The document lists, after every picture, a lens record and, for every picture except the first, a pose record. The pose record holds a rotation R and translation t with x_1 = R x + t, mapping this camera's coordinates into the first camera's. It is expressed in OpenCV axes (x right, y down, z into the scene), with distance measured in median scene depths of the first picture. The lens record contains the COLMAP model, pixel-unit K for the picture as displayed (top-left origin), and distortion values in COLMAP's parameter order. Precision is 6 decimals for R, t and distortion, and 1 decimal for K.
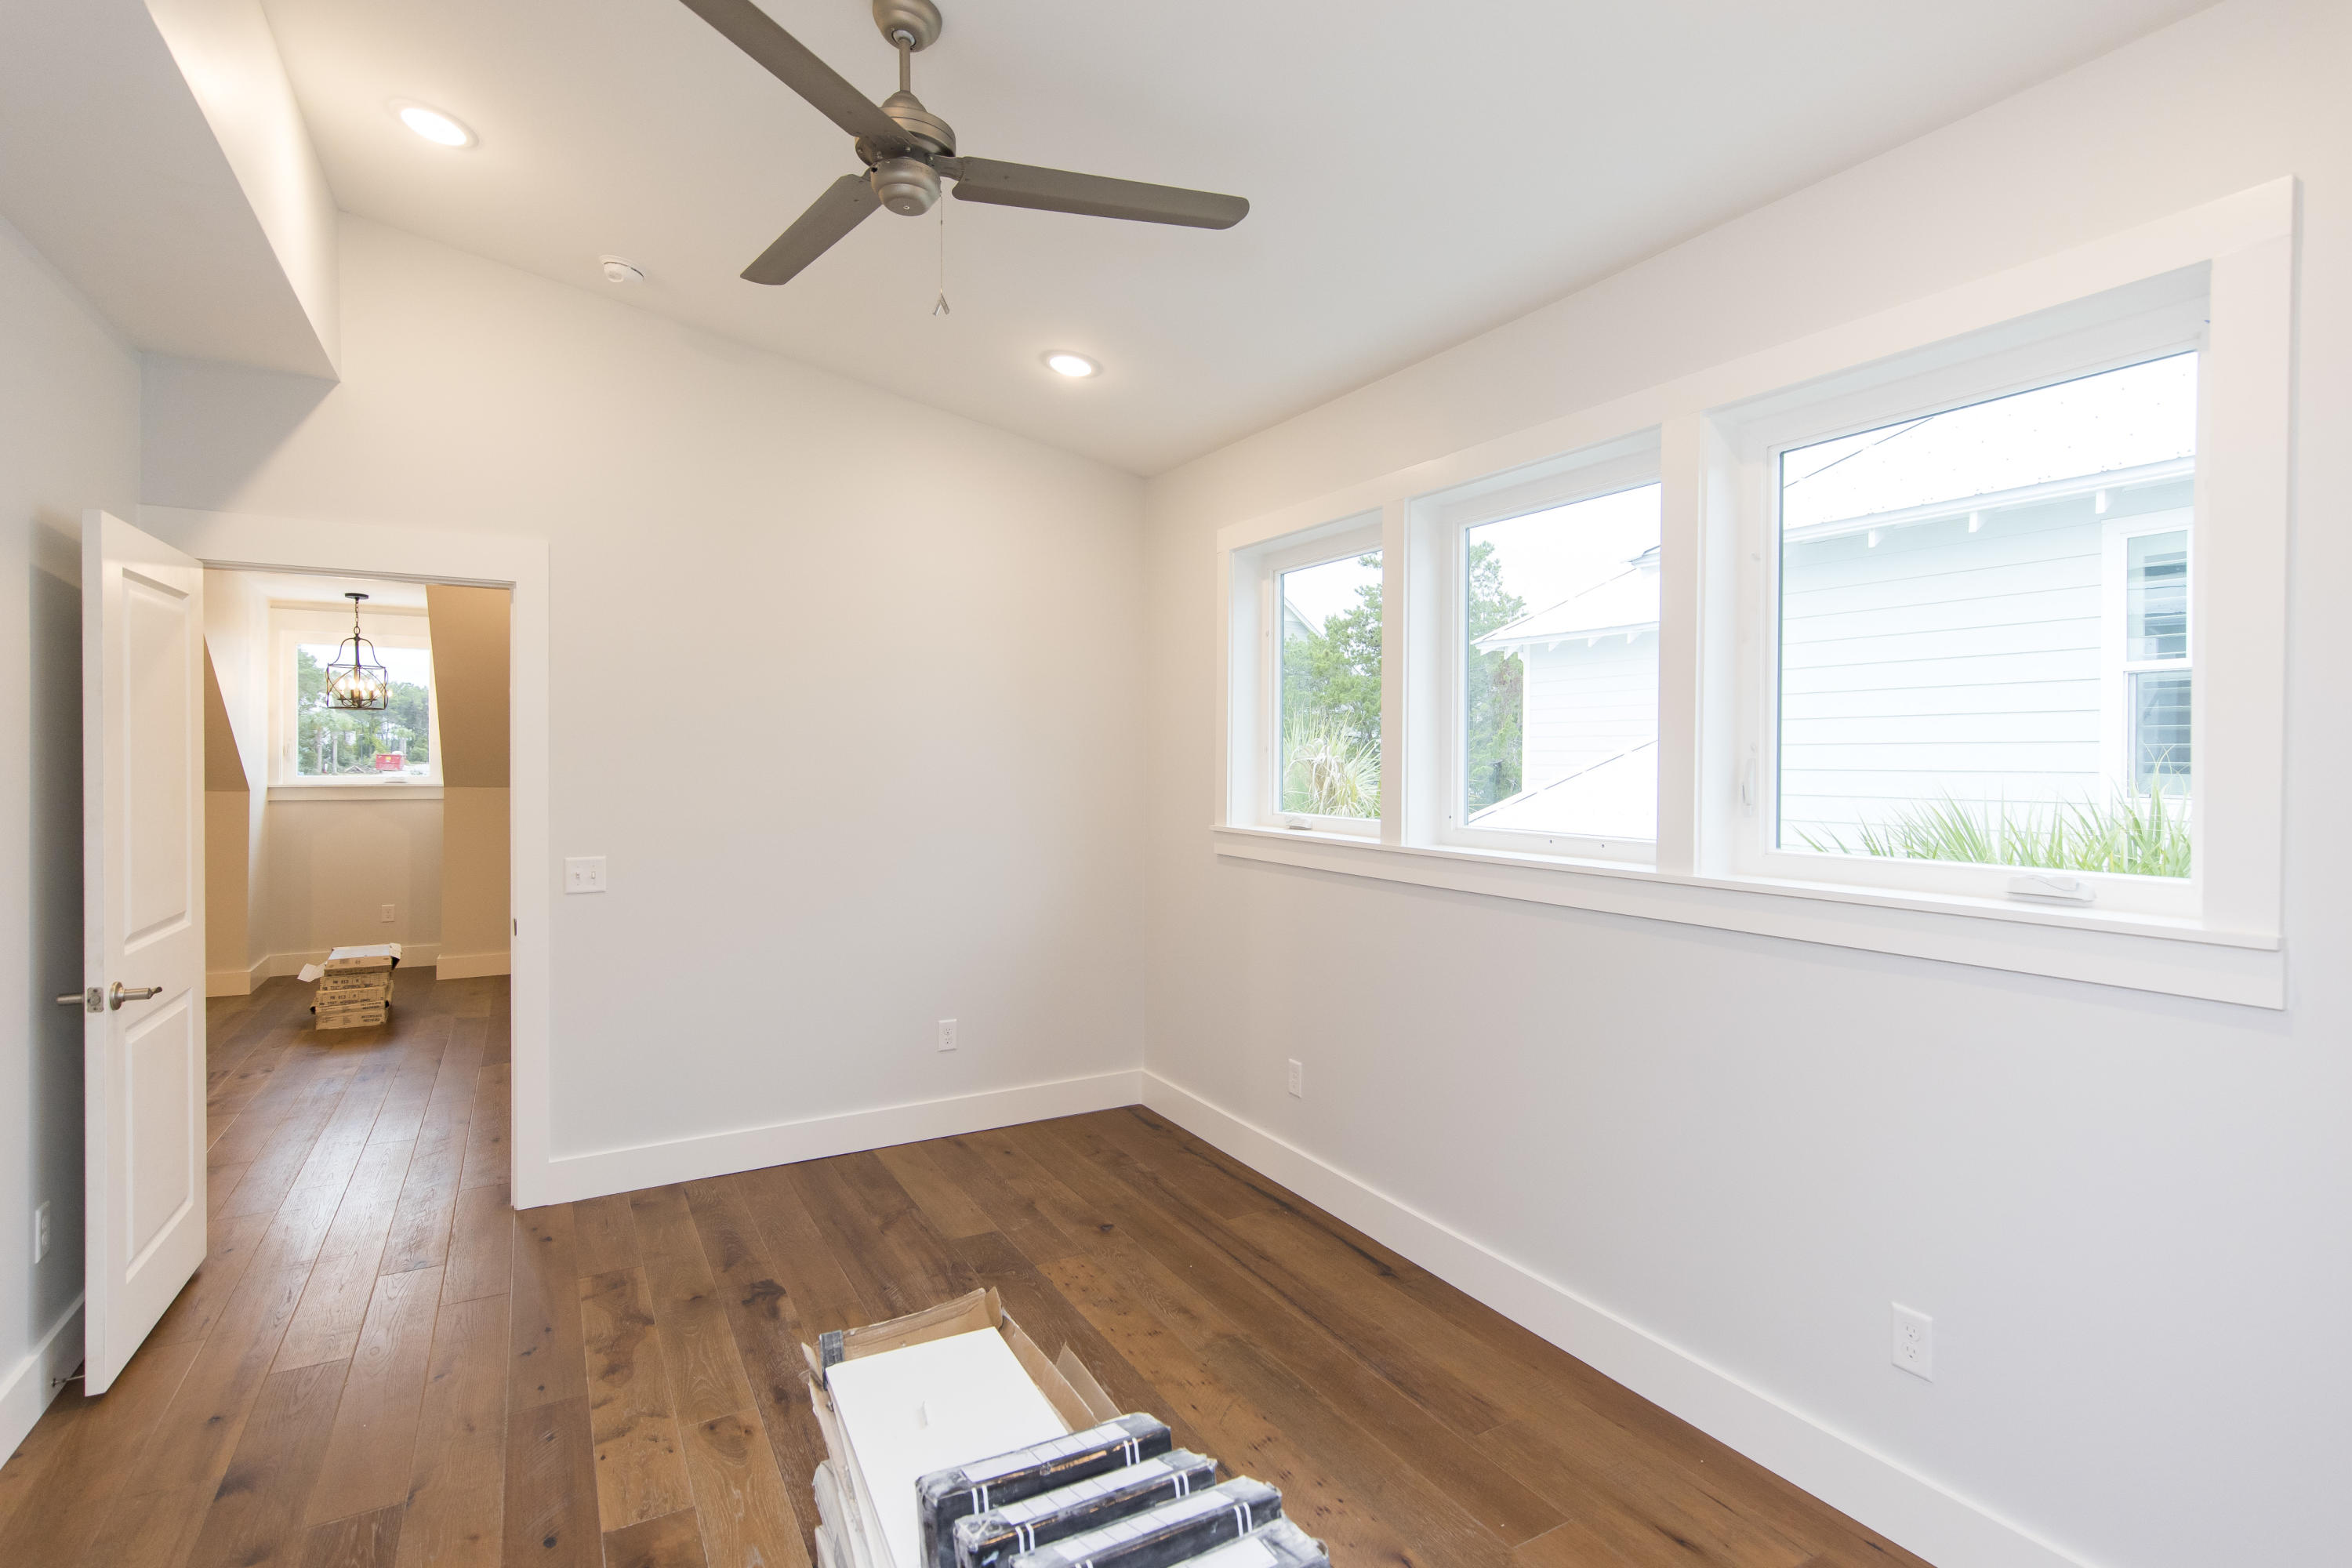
lens RADIAL K [[1124.4, 0, 1184.6], [0, 1124.4, 755.2], [0, 0, 1]] dist [0.005728, 0.000000]
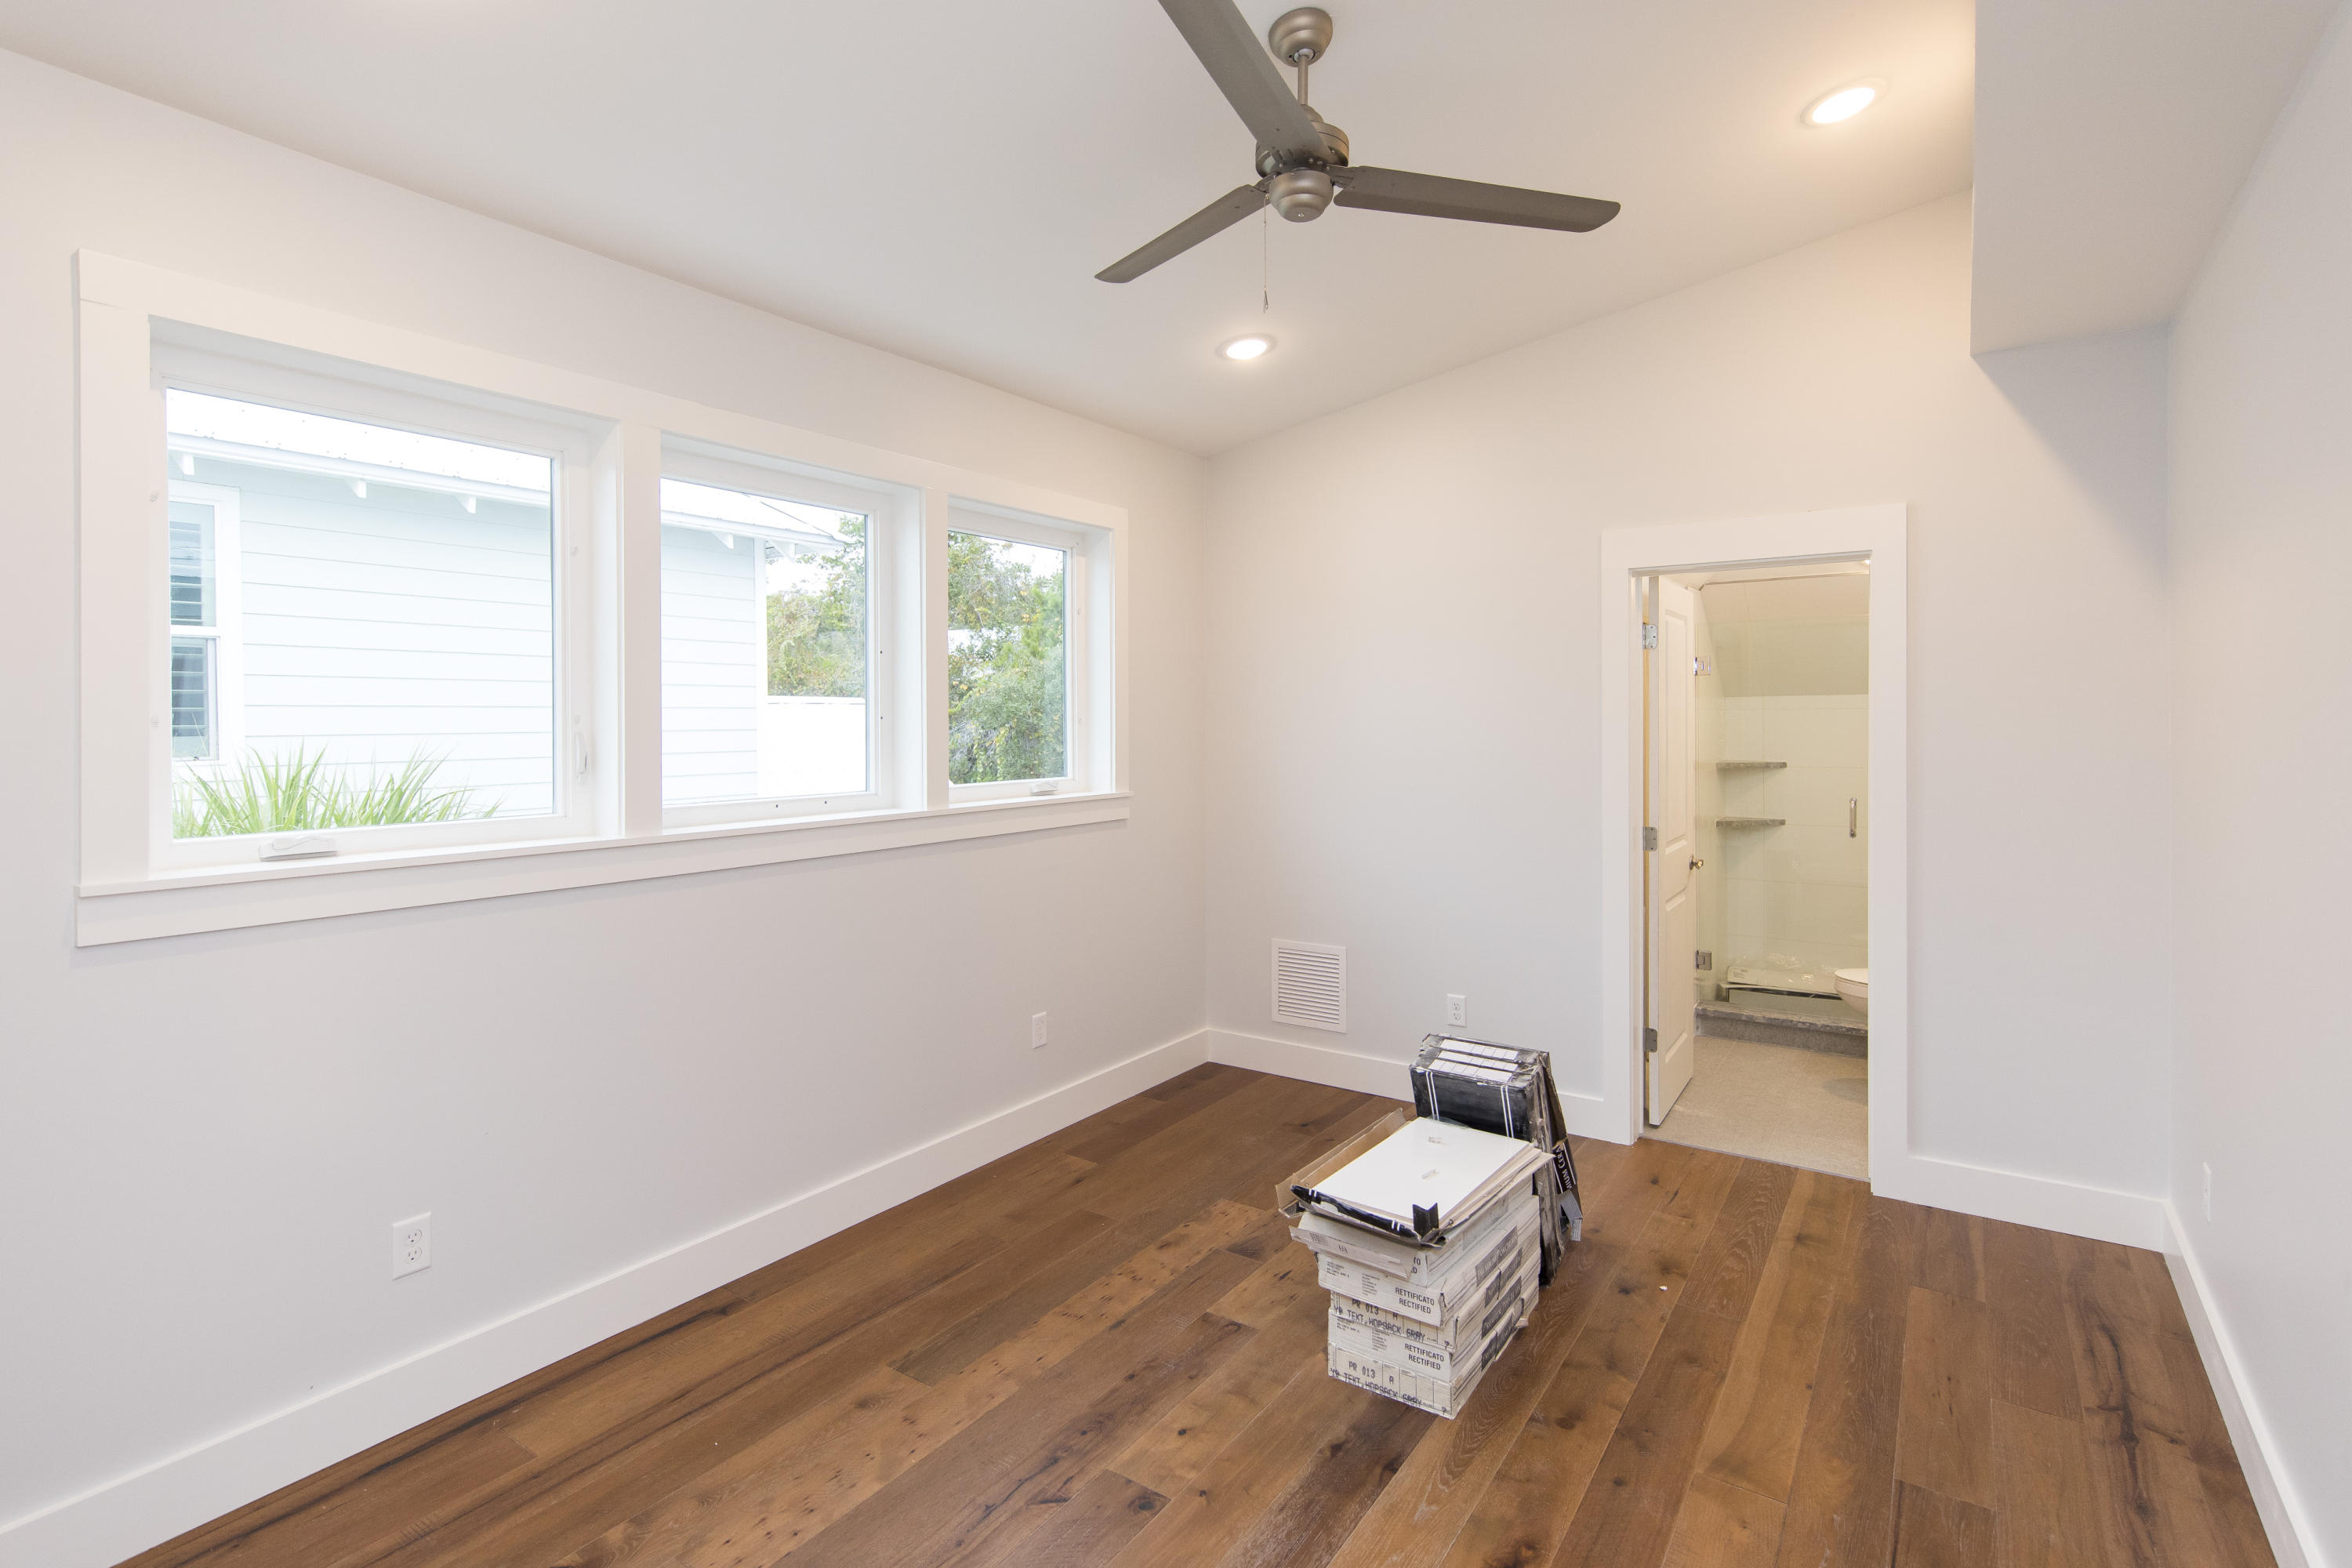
lens RADIAL K [[1124.4, 0, 1184.6], [0, 1124.4, 755.2], [0, 0, 1]] dist [0.005728, 0.000000]
pose [[-0.432577, -0.034079, 0.900953, -0.743212], [-0.003979, 0.999348, 0.035890, -0.011542], [-0.901588, 0.011940, -0.432431, 1.017936]]
